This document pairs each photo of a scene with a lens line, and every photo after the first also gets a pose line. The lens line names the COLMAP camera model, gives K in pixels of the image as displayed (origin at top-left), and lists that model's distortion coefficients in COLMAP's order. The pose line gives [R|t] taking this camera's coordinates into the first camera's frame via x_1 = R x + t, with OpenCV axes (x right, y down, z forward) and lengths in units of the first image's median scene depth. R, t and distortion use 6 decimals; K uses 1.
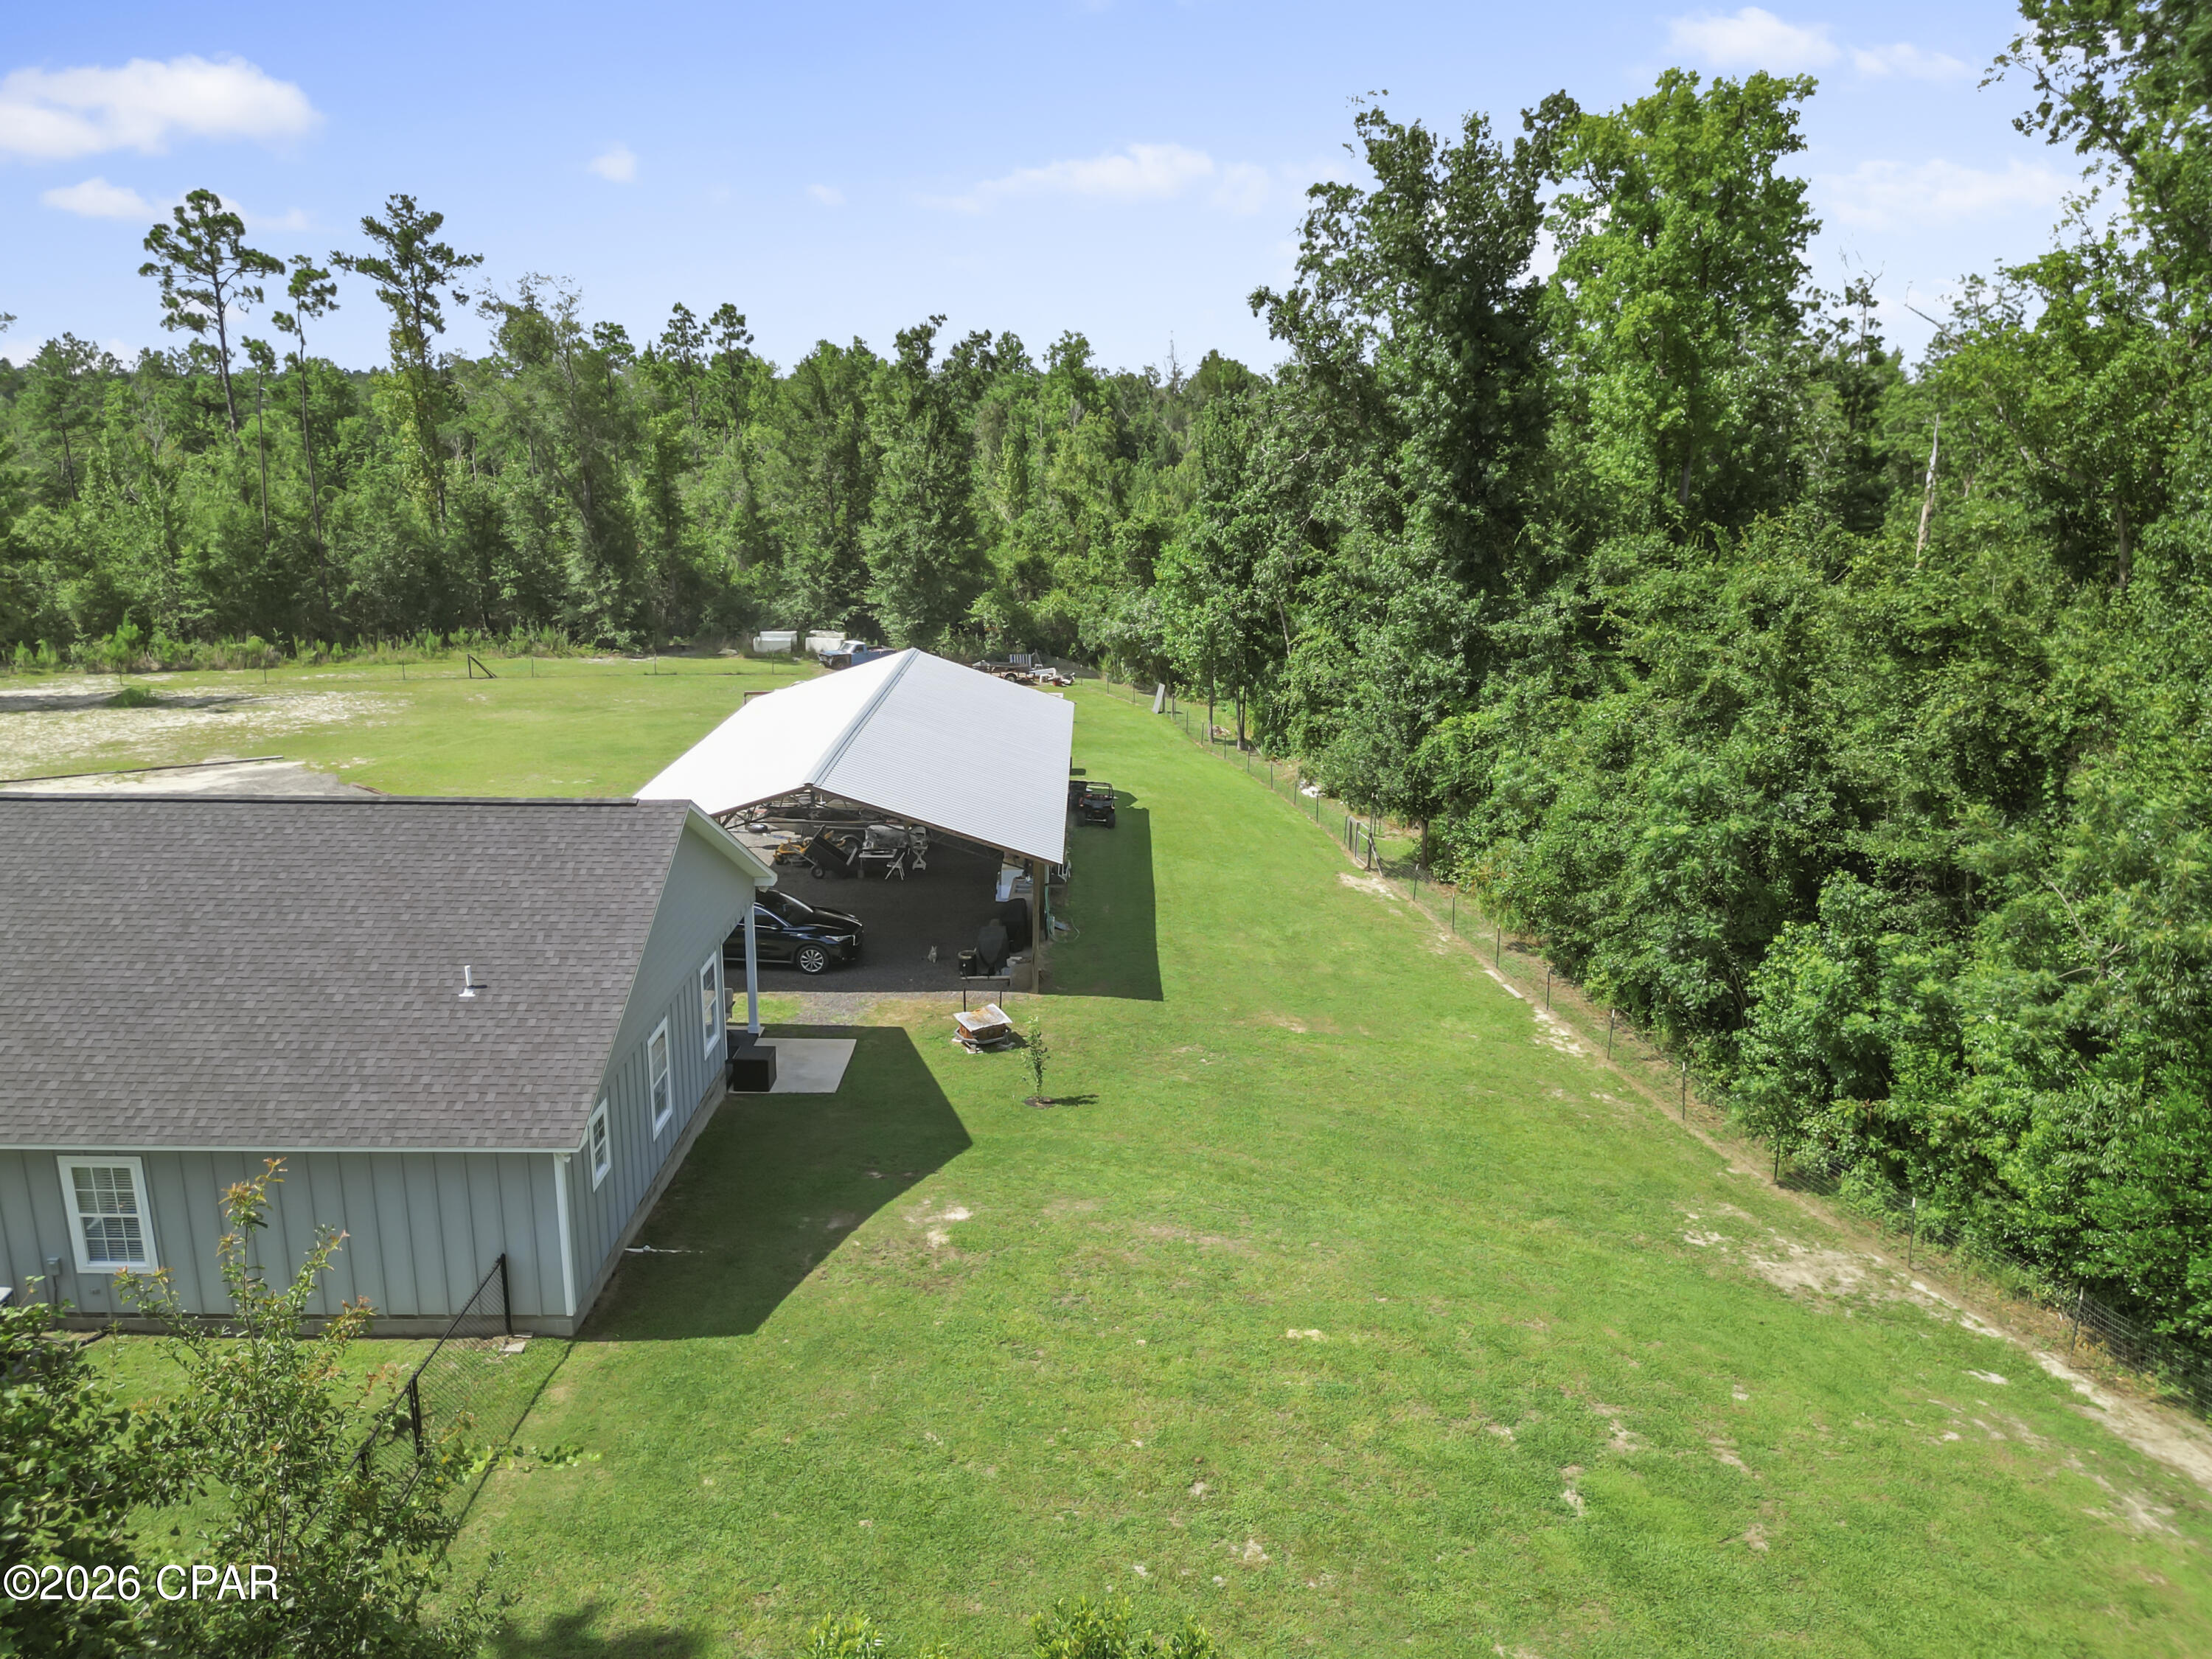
lens RADIAL K [[1547.9, 0, 1108.5], [0, 1547.9, 803.3], [0, 0, 1]] dist [0.060978, -0.054682]
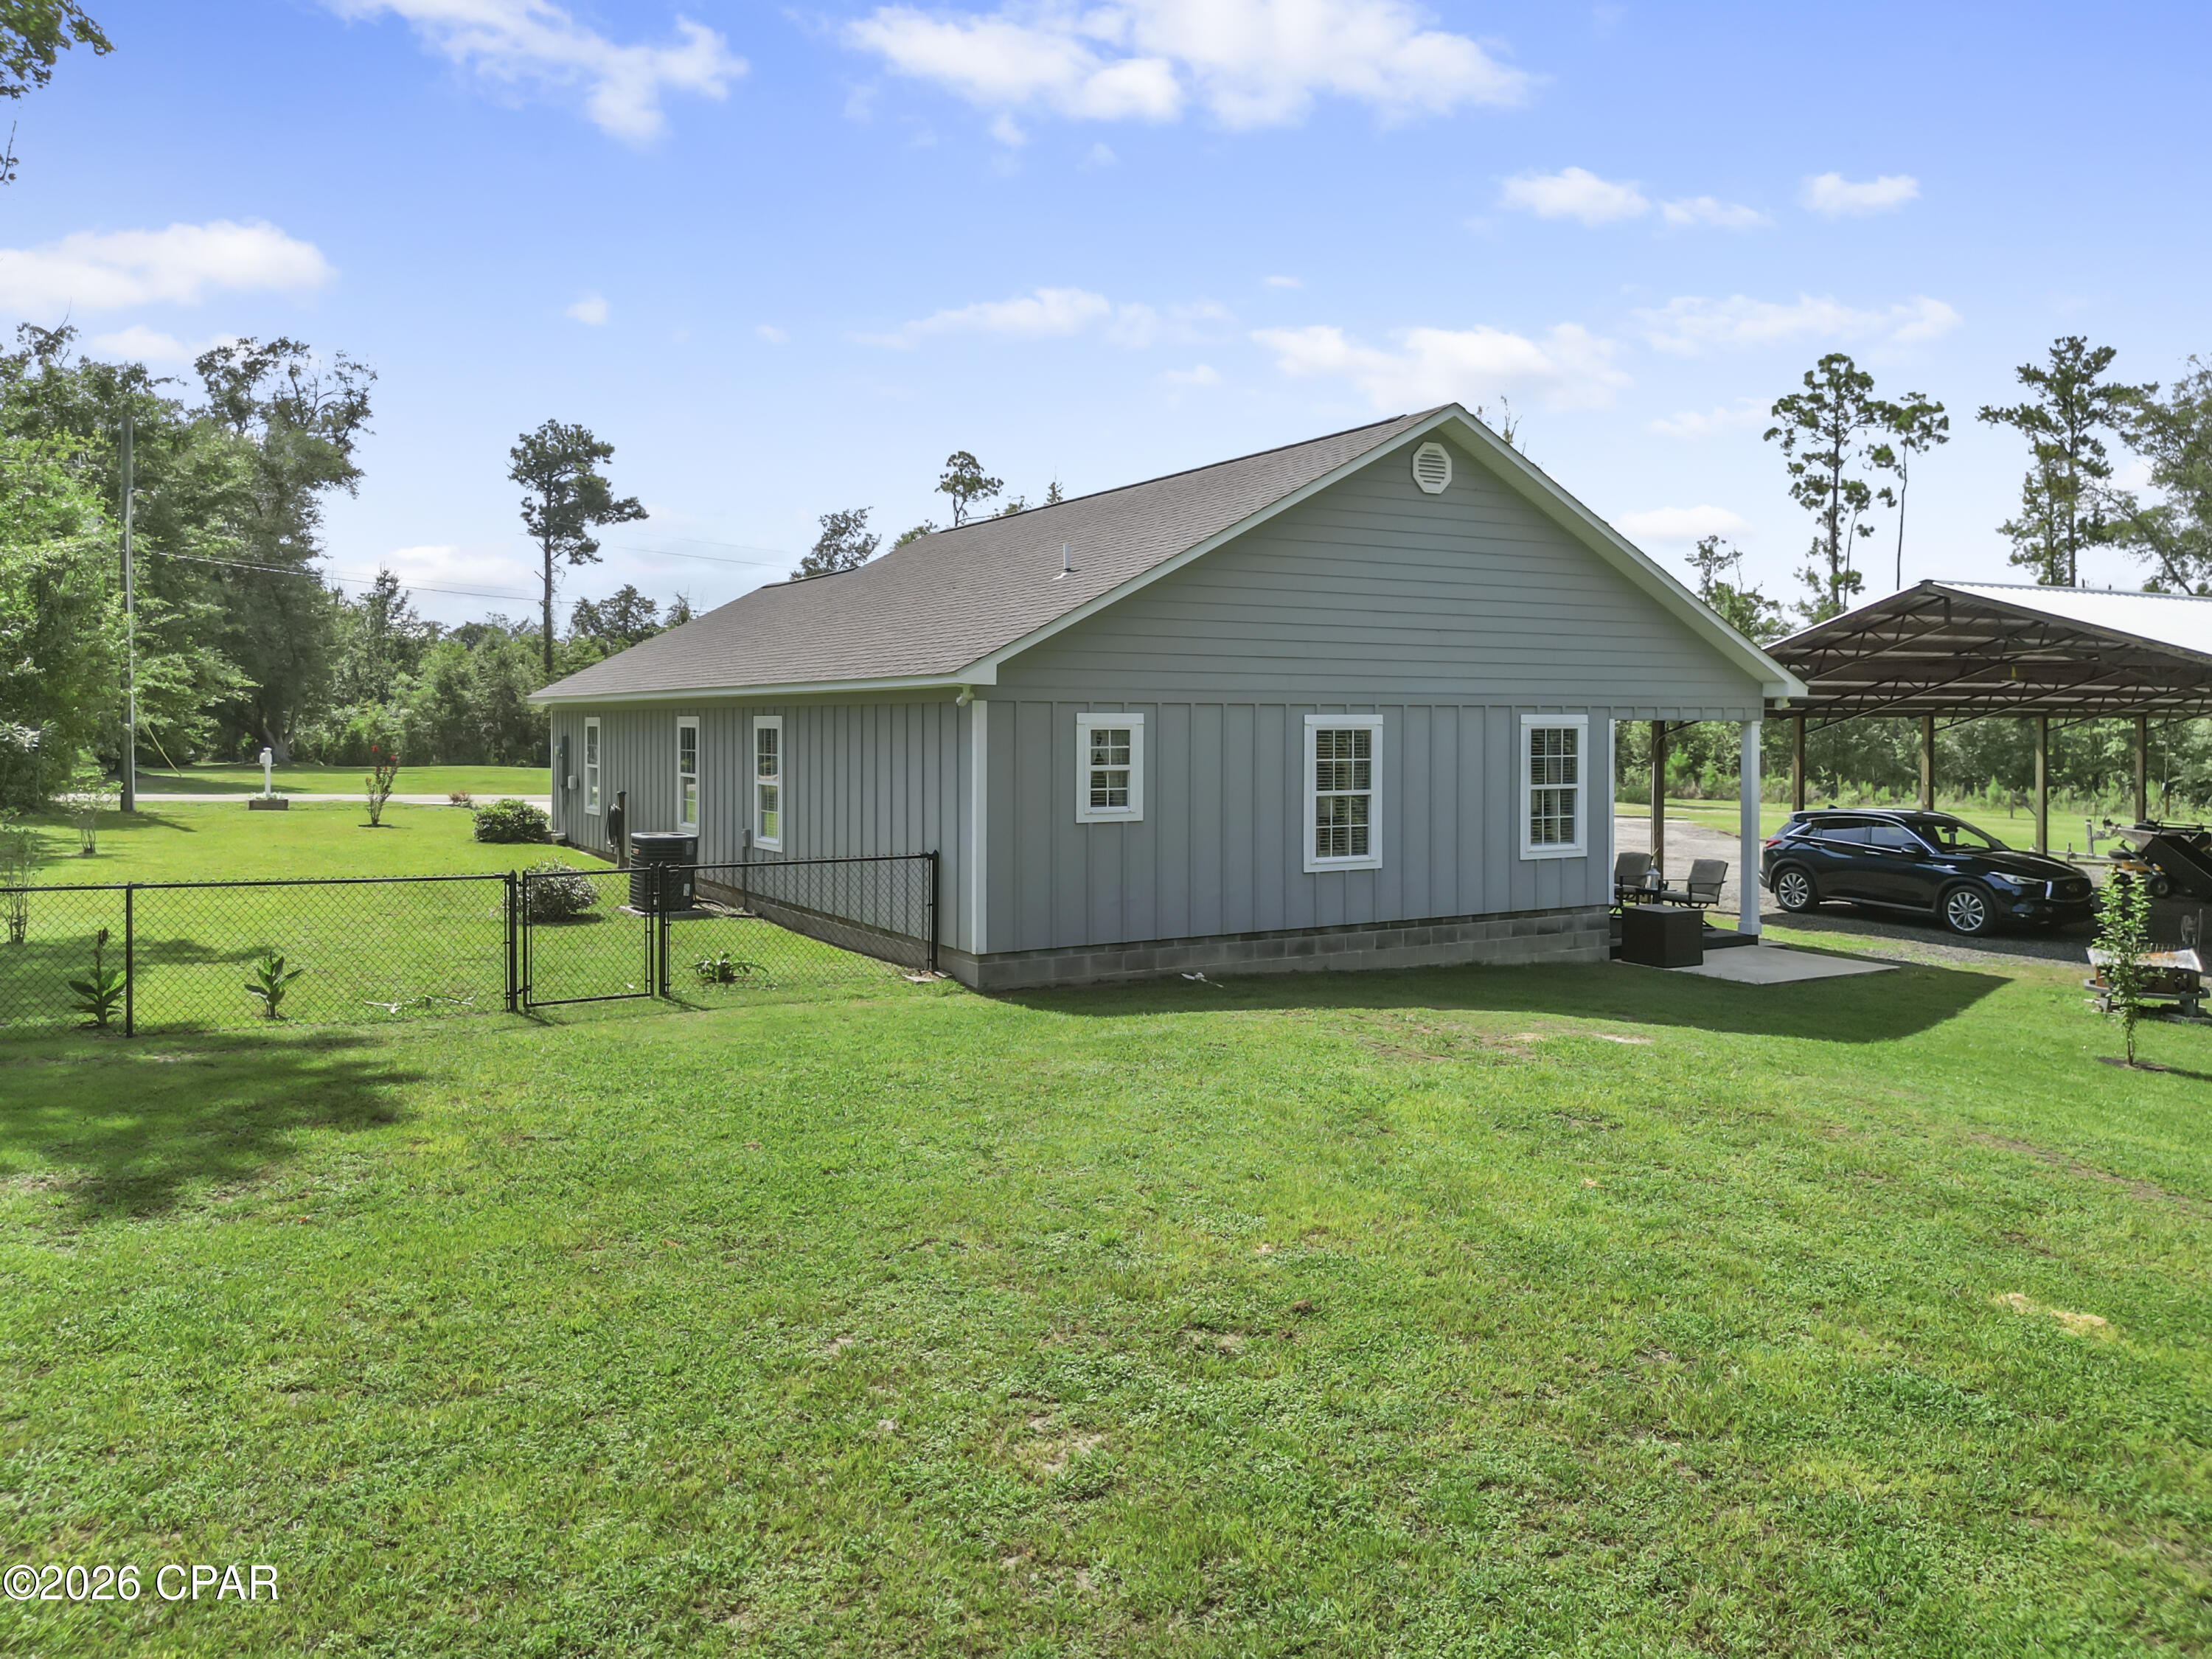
lens RADIAL K [[1547.9, 0, 1108.5], [0, 1547.9, 803.3], [0, 0, 1]] dist [0.060978, -0.054682]
pose [[0.535401, 0.035953, -0.843832, 0.046918], [-0.169693, 0.983300, -0.065772, 0.048254], [0.827375, 0.178407, 0.532561, 0.108068]]
